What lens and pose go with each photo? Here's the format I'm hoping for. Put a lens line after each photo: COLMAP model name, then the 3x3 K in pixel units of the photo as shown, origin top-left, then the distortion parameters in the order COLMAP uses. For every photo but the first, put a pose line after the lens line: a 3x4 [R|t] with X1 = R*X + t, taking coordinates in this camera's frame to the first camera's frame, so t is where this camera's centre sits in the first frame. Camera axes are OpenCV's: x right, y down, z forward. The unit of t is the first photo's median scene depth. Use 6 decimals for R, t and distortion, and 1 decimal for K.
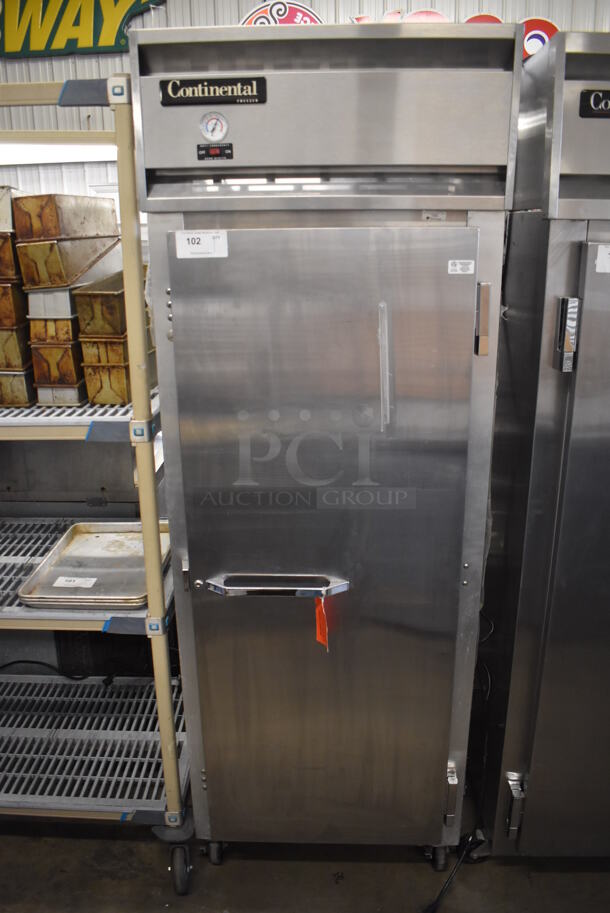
lens RADIAL K [[713.6, 0, 306.9], [0, 713.6, 458.2], [0, 0, 1]] dist [-0.084743, -0.000753]
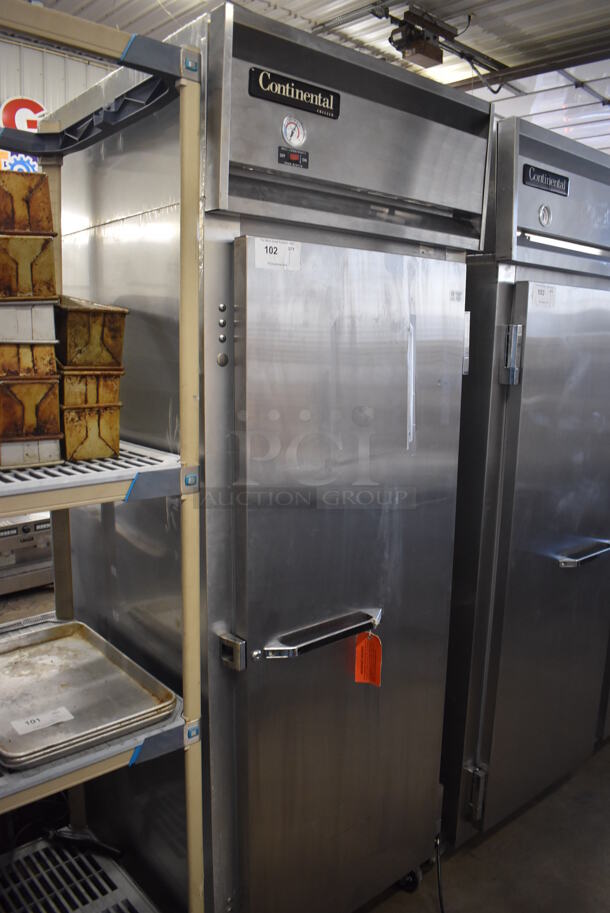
lens RADIAL K [[713.6, 0, 306.8], [0, 713.6, 456.8], [0, 0, 1]] dist [-0.084743, -0.000753]
pose [[0.731801, -0.092385, 0.675227, -0.748503], [0.179928, 0.981807, -0.060672, 0.010133], [-0.657338, 0.165892, 0.735110, 0.355381]]
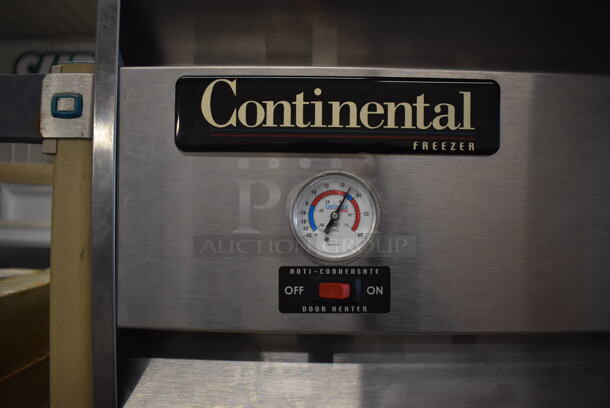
lens RADIAL K [[476.8, 0, 306.9], [0, 476.8, 201.4], [0, 0, 1]] dist [-0.084743, -0.000753]
pose [[0.999100, 0.021464, 0.036573, -0.146343], [-0.008009, 0.942431, -0.334306, -0.384850], [-0.041643, 0.333712, 0.941755, 0.746689]]
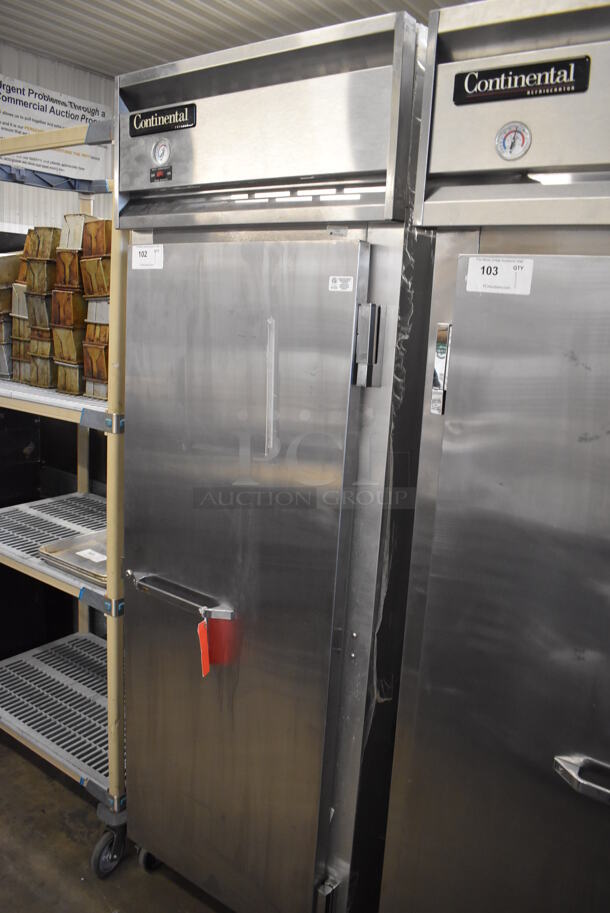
lens RADIAL K [[713.6, 0, 304.7], [0, 713.6, 455.7], [0, 0, 1]] dist [-0.084743, -0.000753]
pose [[0.825635, 0.167077, -0.538899, 0.695717], [-0.230004, 0.971848, -0.051079, -0.001055], [0.515194, 0.166122, 0.840820, 0.248598]]
